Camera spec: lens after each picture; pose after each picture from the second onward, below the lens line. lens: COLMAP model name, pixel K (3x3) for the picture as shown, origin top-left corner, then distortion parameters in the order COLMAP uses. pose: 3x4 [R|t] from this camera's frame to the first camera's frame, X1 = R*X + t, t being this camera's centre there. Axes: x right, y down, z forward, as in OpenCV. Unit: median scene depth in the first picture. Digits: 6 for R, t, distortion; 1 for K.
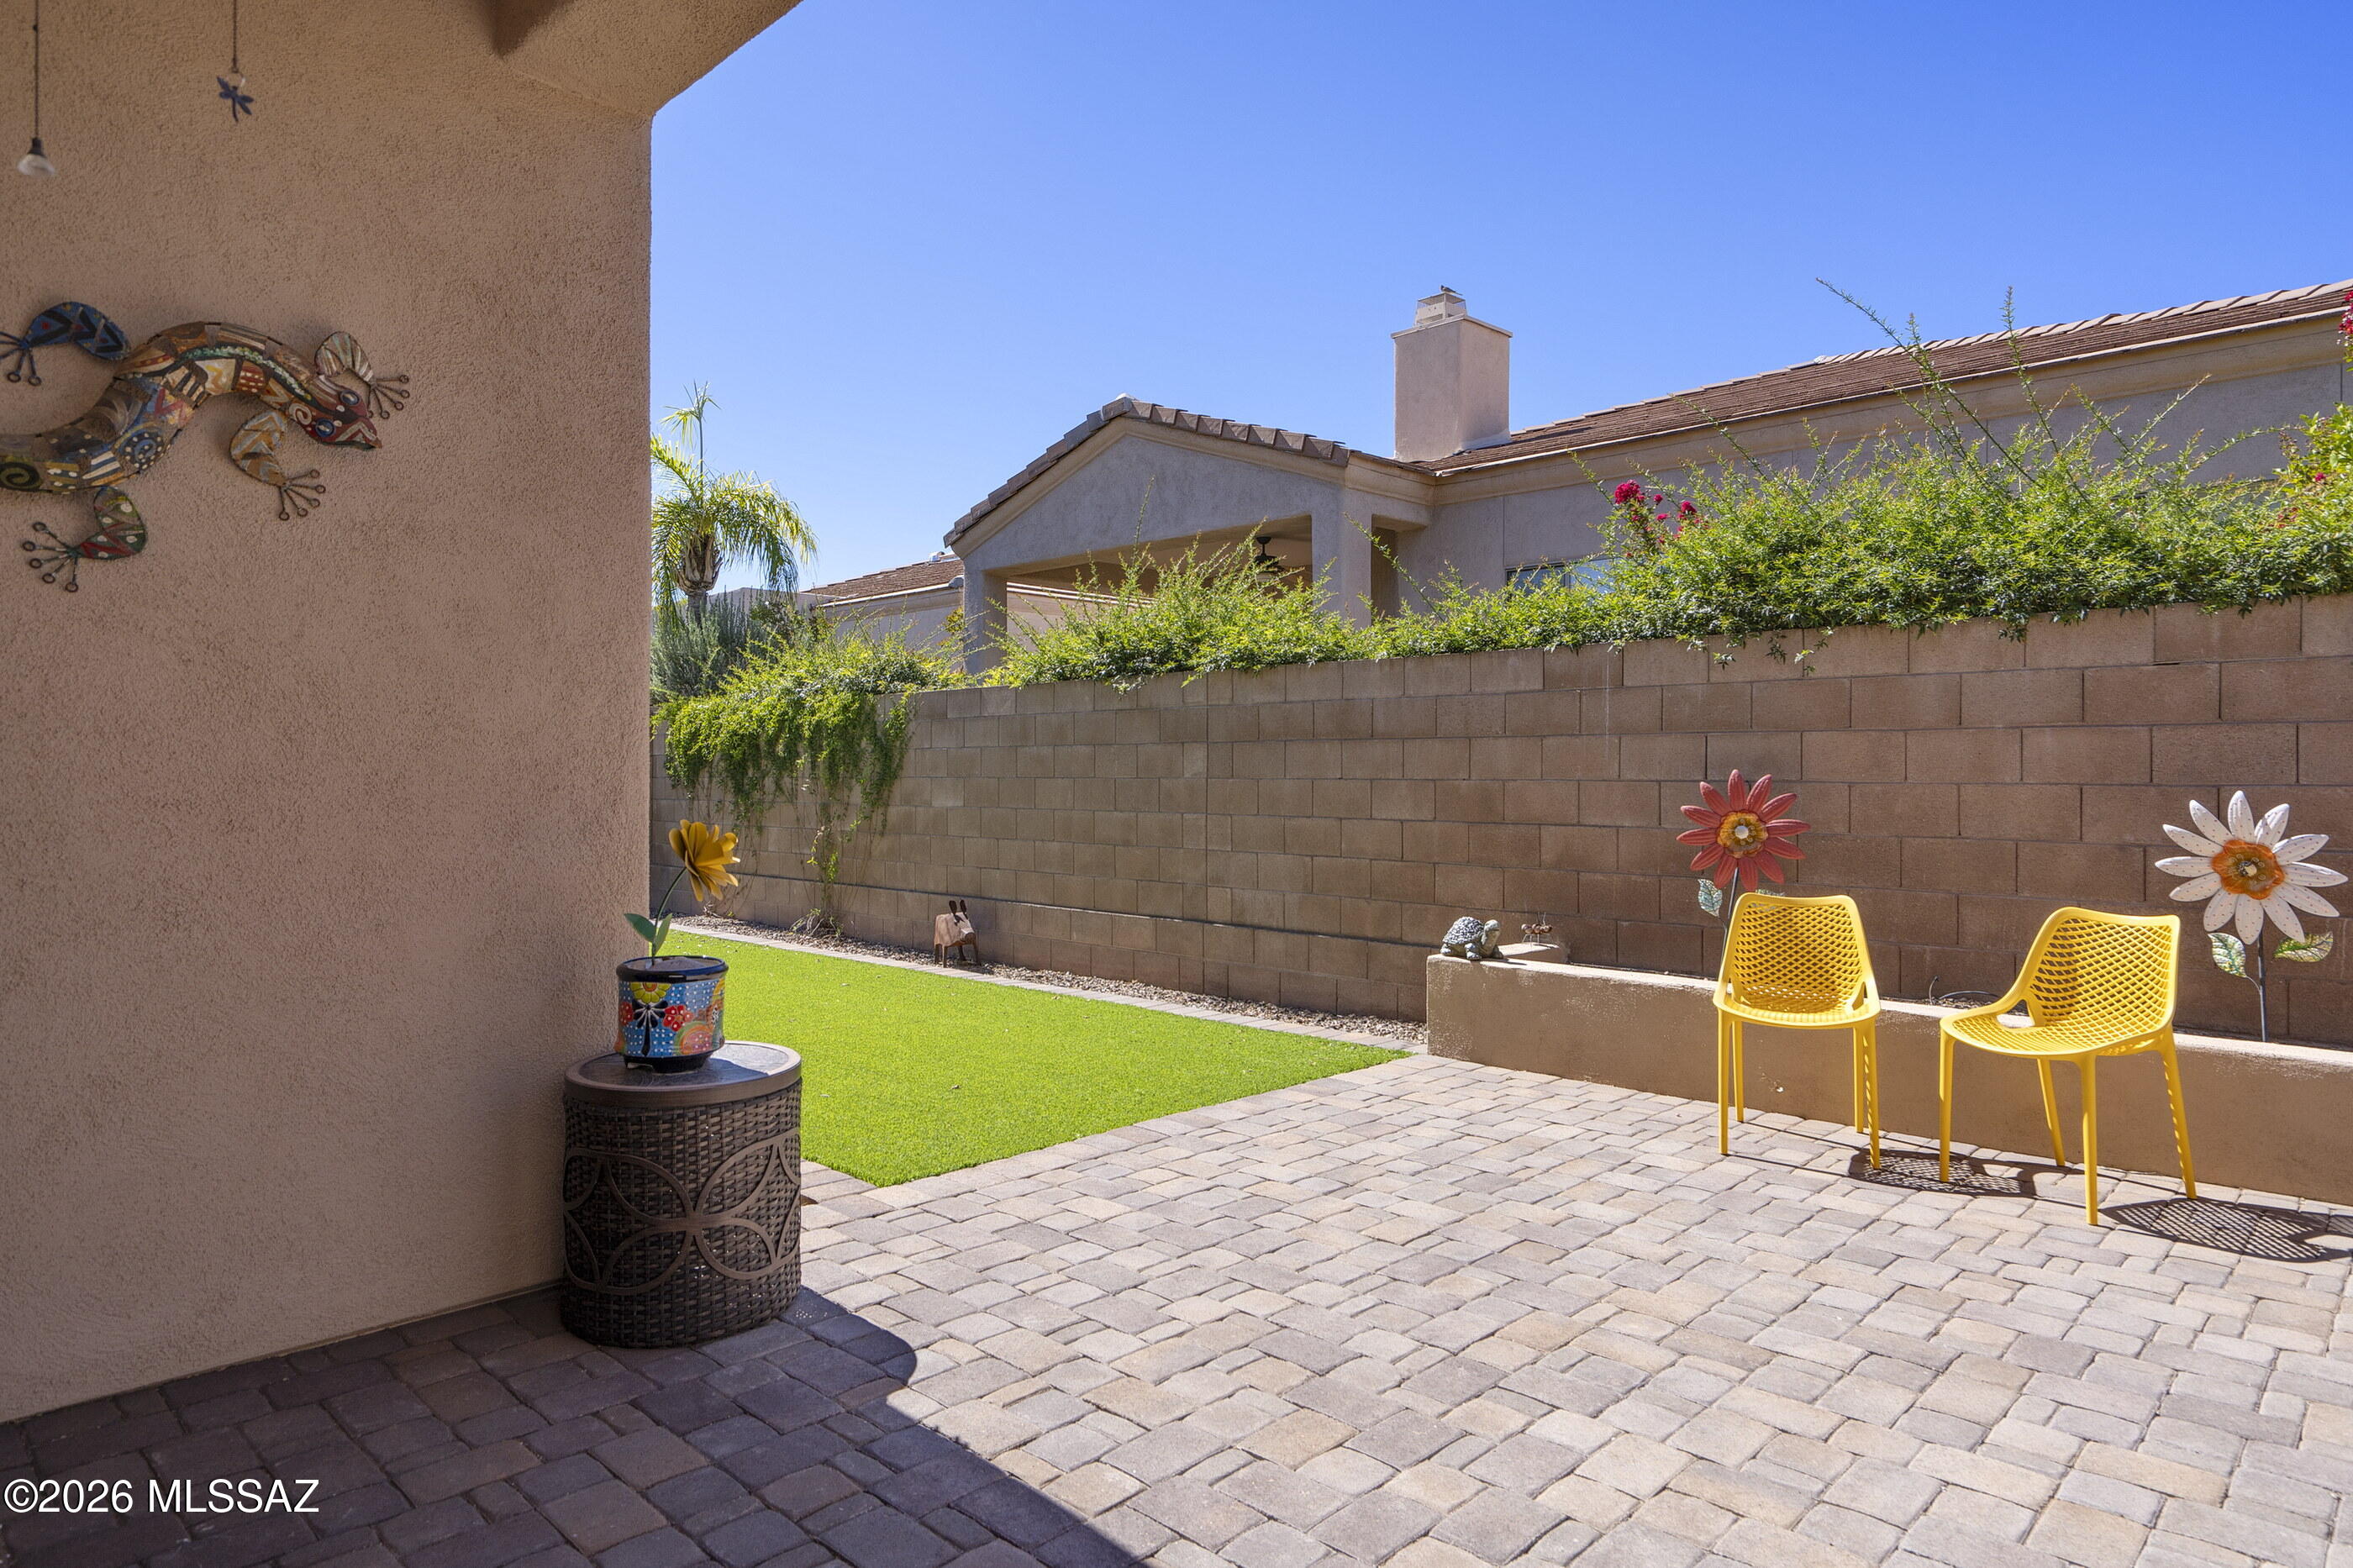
lens RADIAL K [[1366.7, 0, 1168.8], [0, 1366.7, 773.4], [0, 0, 1]] dist [0.011378, -0.000406]
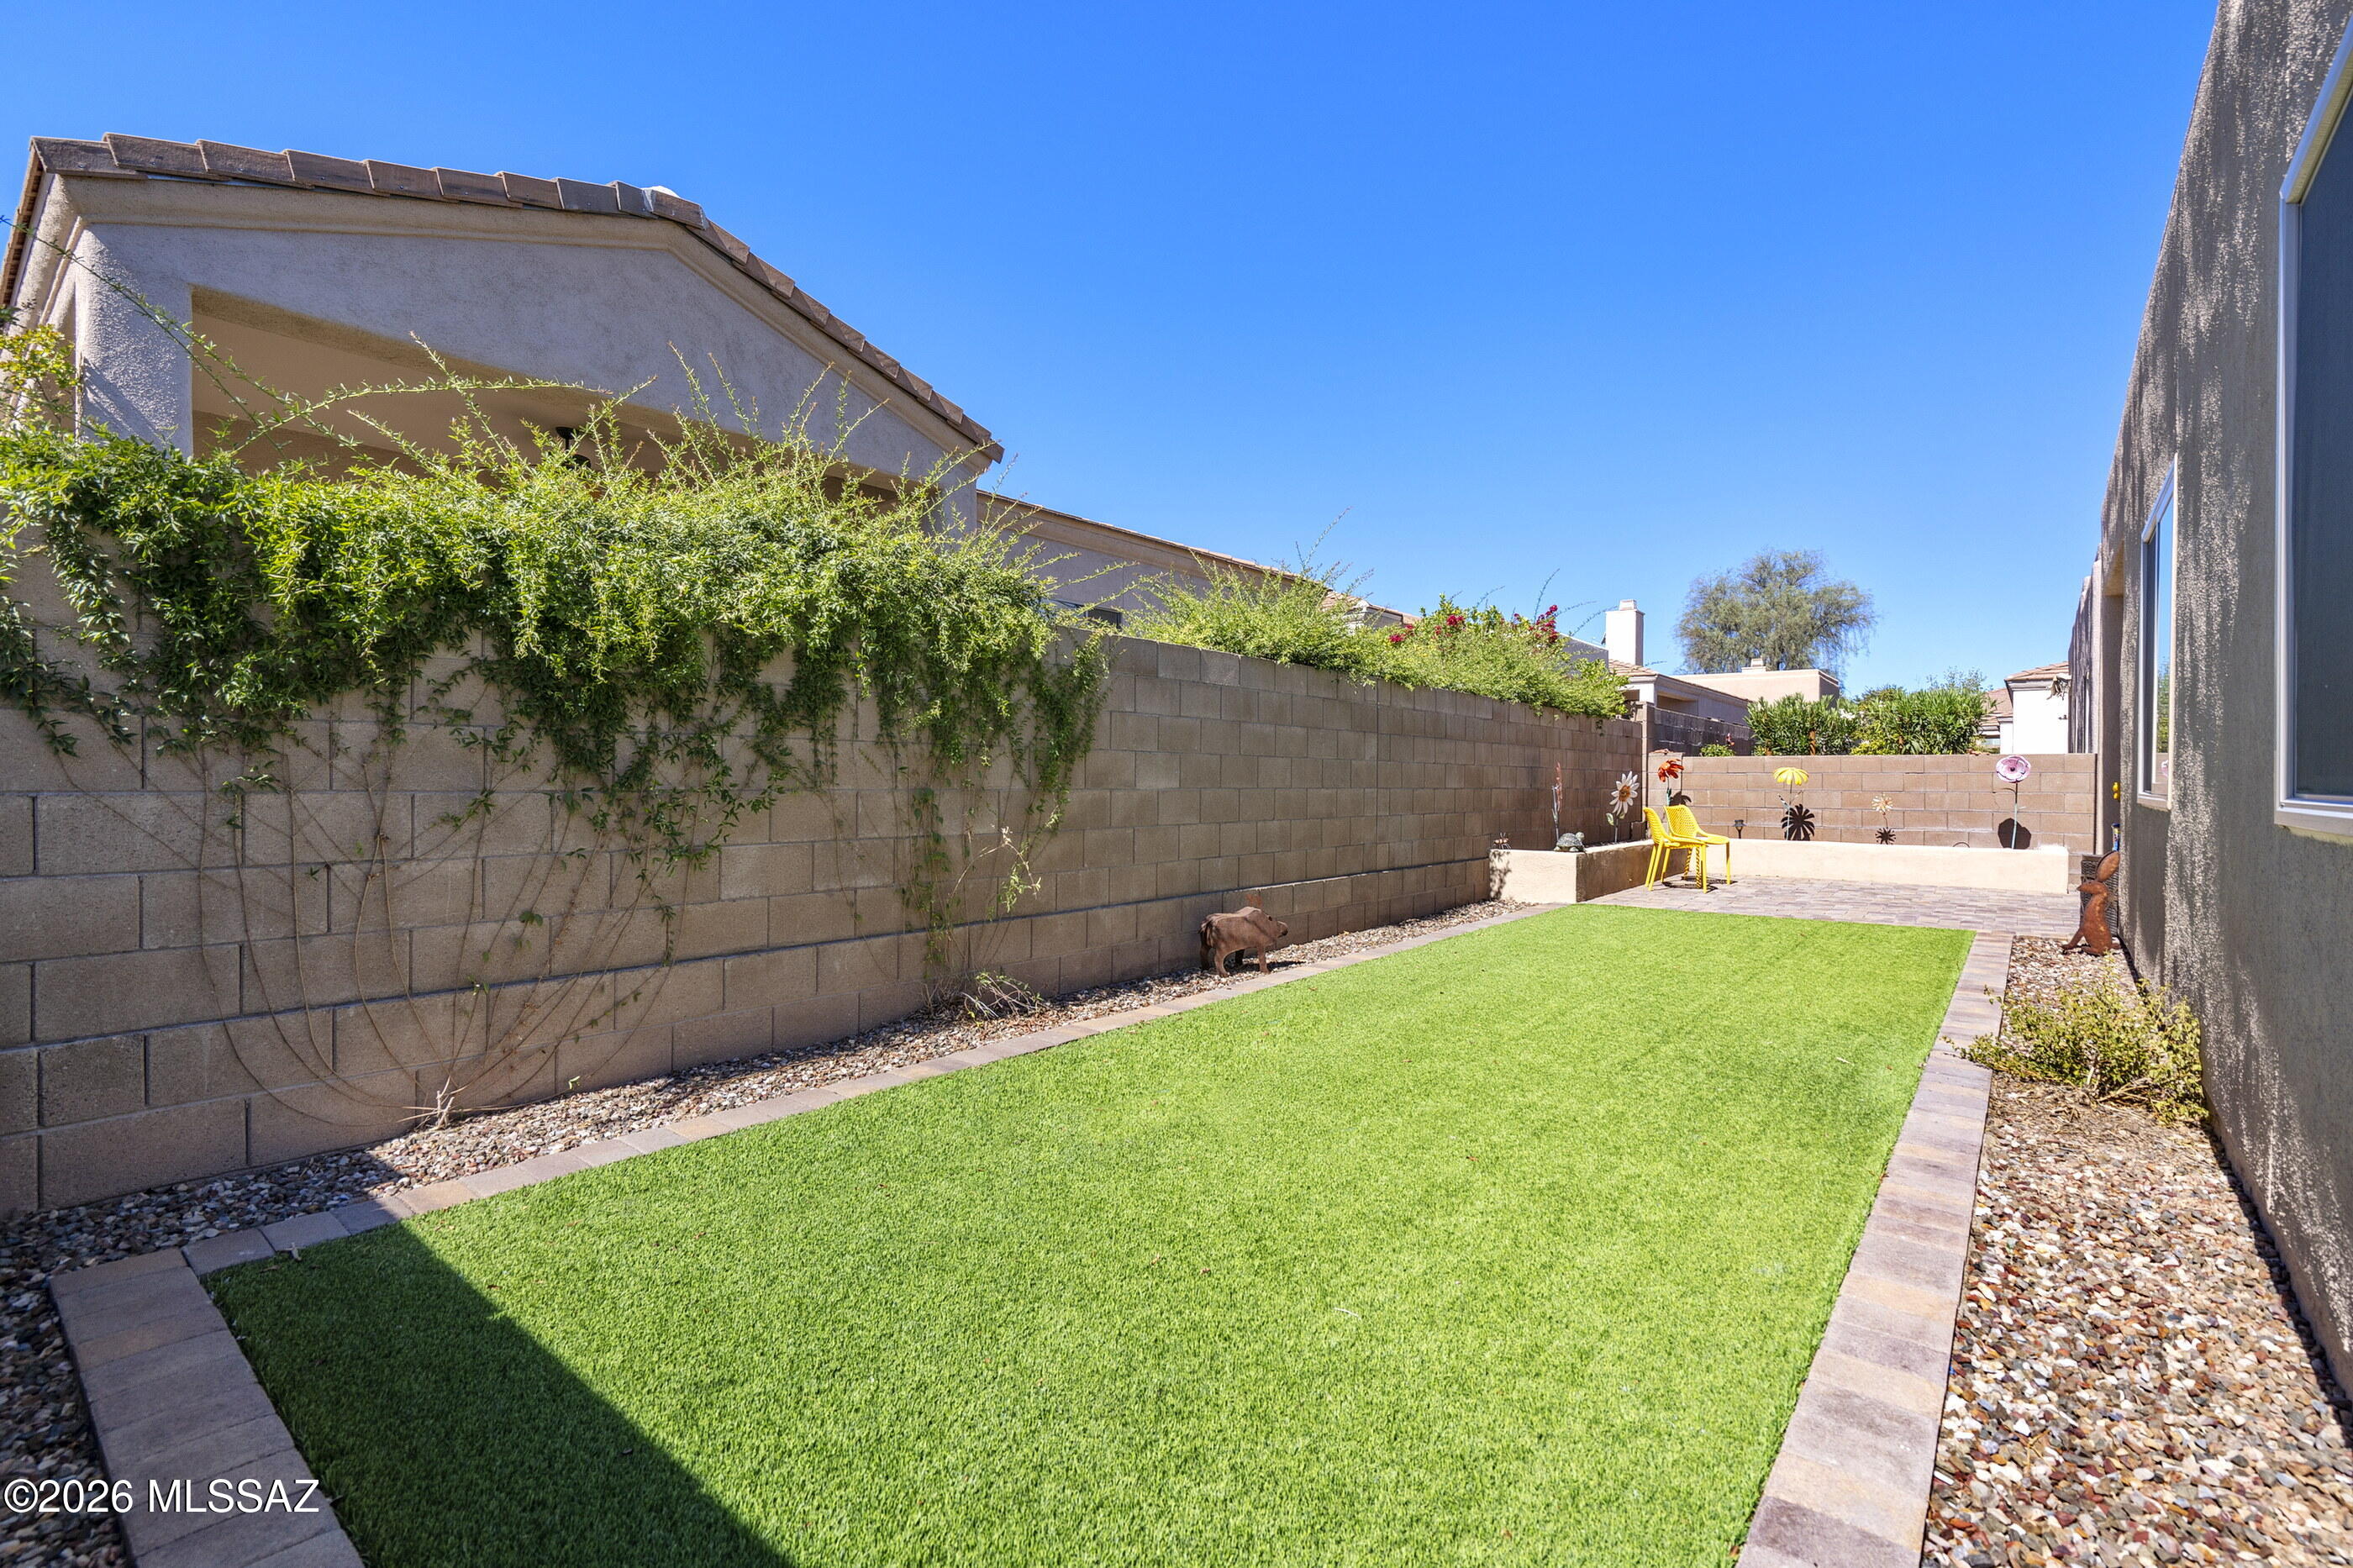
lens RADIAL K [[1071.7, 0, 1182.9], [0, 1071.7, 787.9], [0, 0, 1]] dist [0.003295, 0.000059]
pose [[-0.112200, -0.007882, 0.993654, -1.486498], [-0.008218, 0.999942, 0.007004, 0.036726], [-0.993652, -0.007380, -0.112258, 2.004378]]
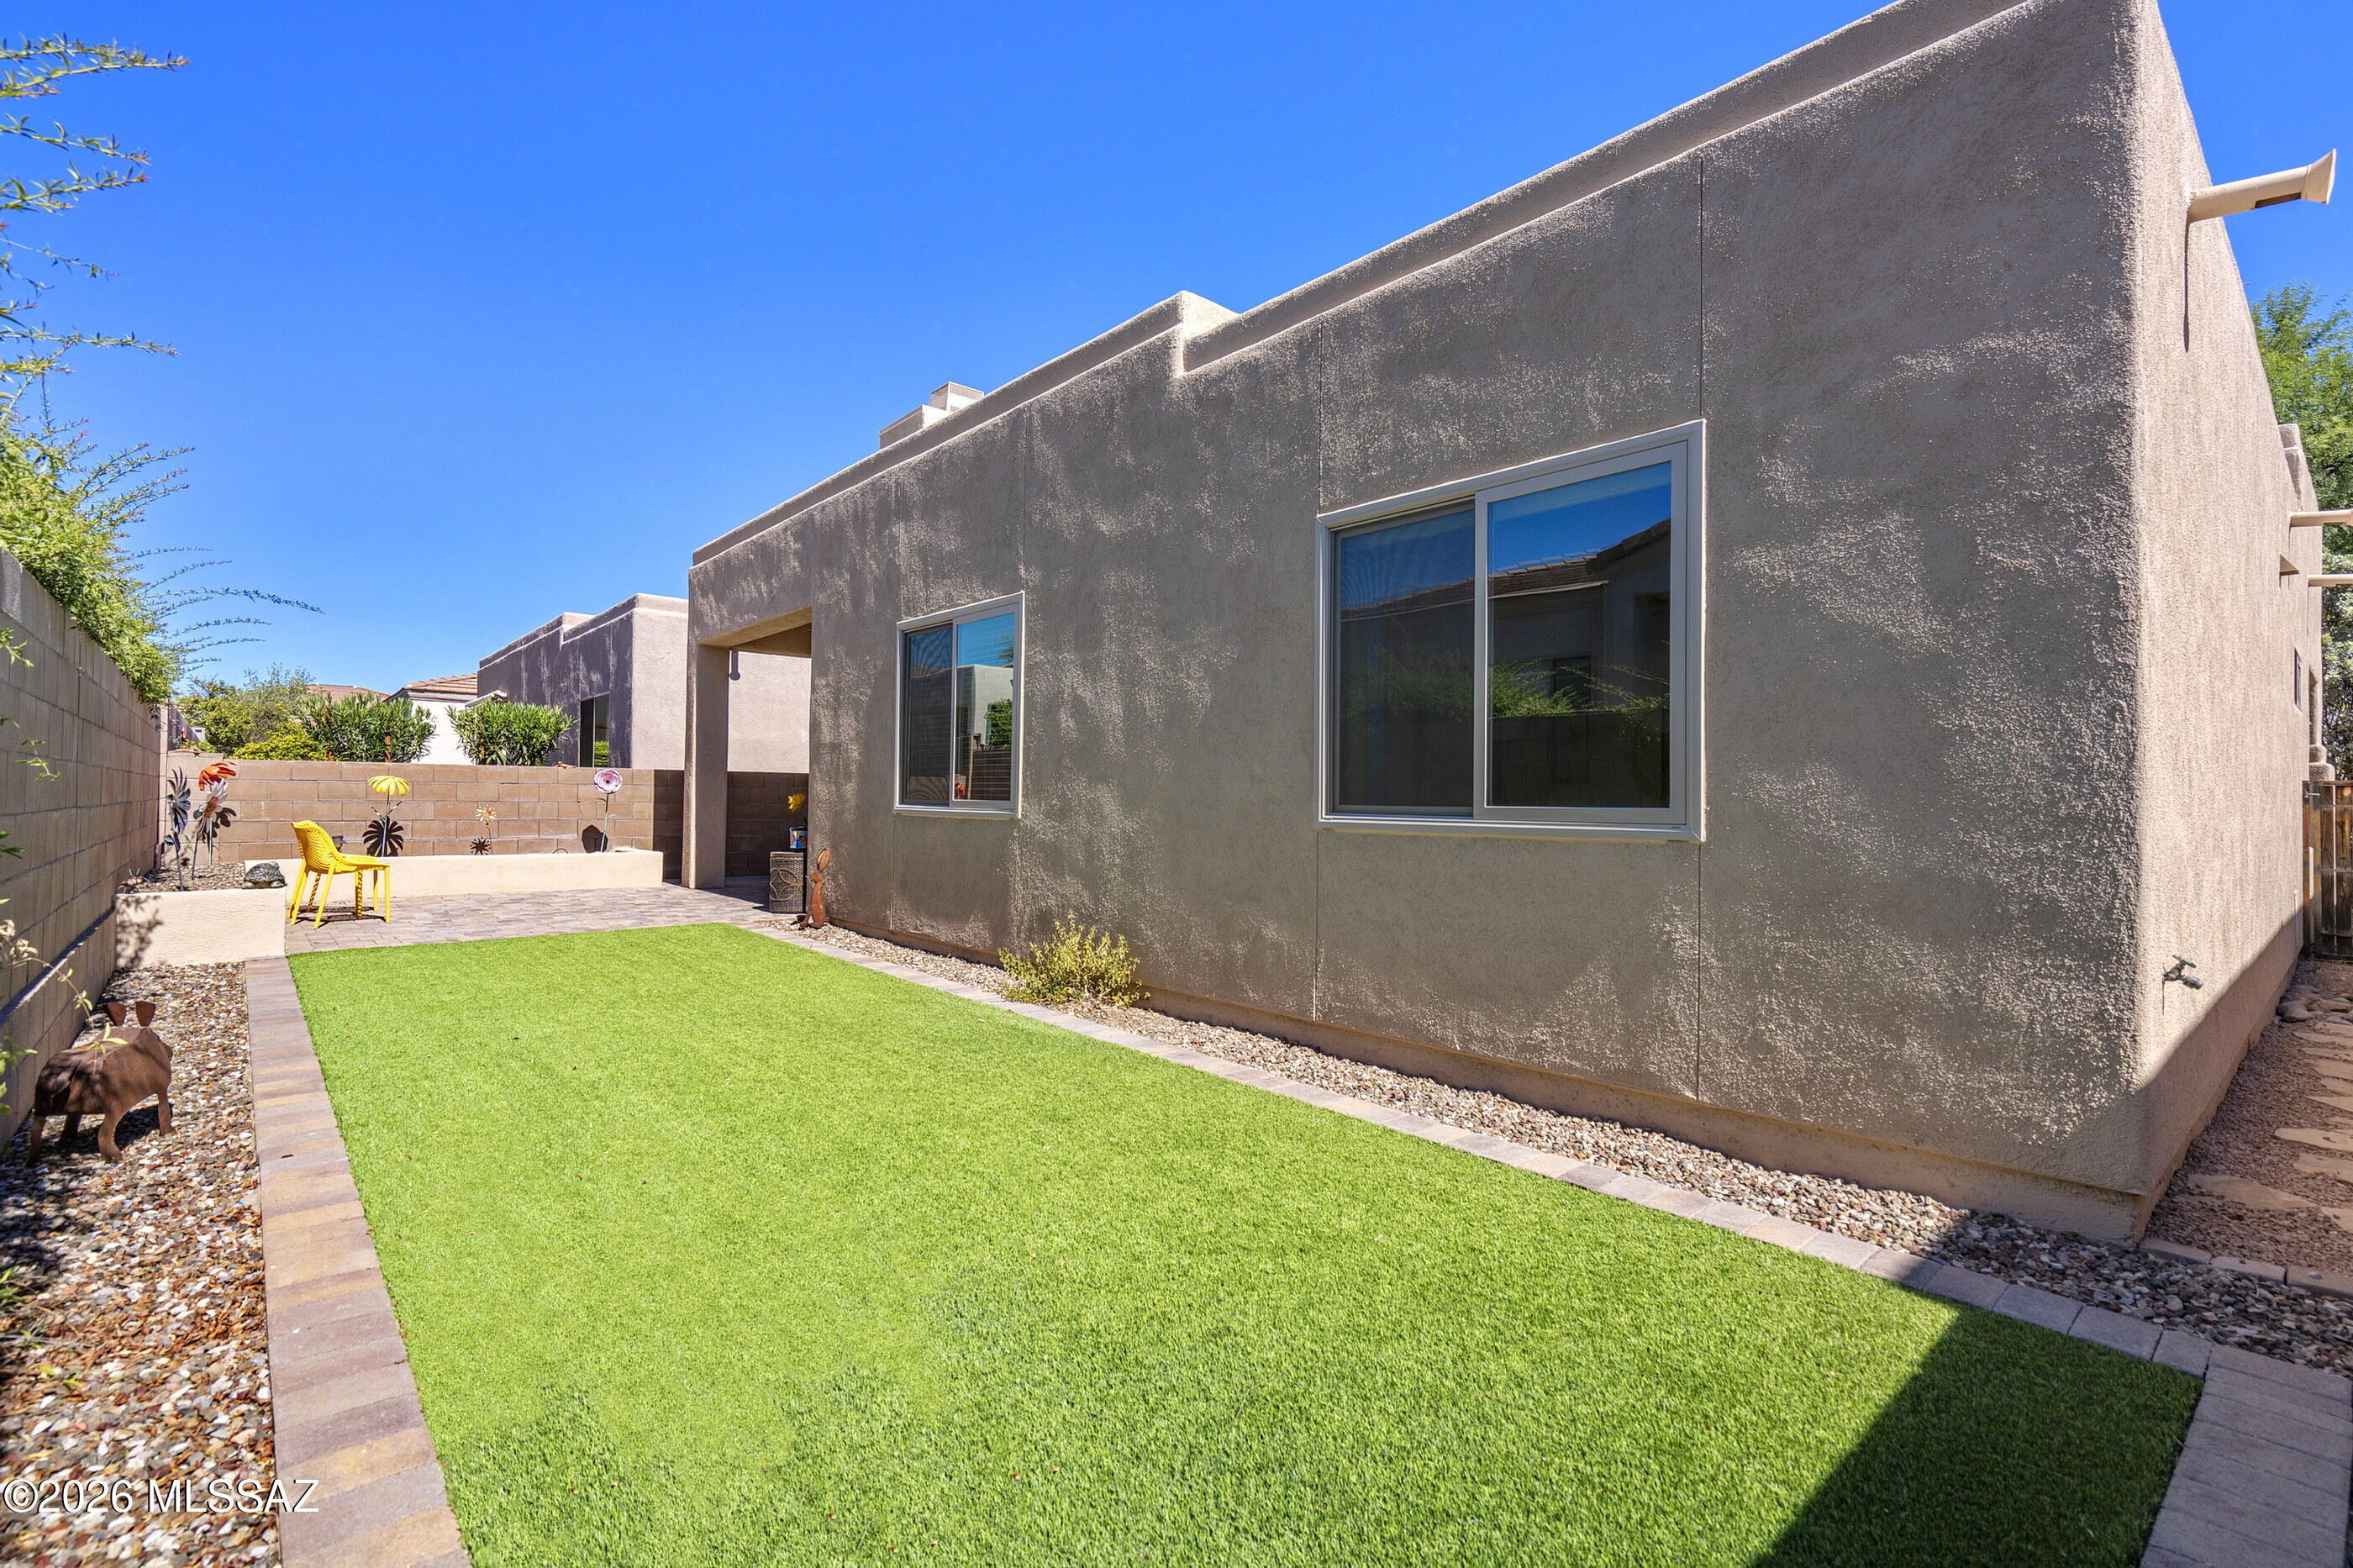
lens RADIAL K [[1071.7, 0, 1186.7], [0, 1071.7, 793.5], [0, 0, 1]] dist [0.003295, 0.000059]
pose [[-0.999039, -0.013053, 0.041850, -0.960325], [-0.013335, 0.999890, -0.006461, 0.025831], [-0.041761, -0.007013, -0.999103, 2.473114]]
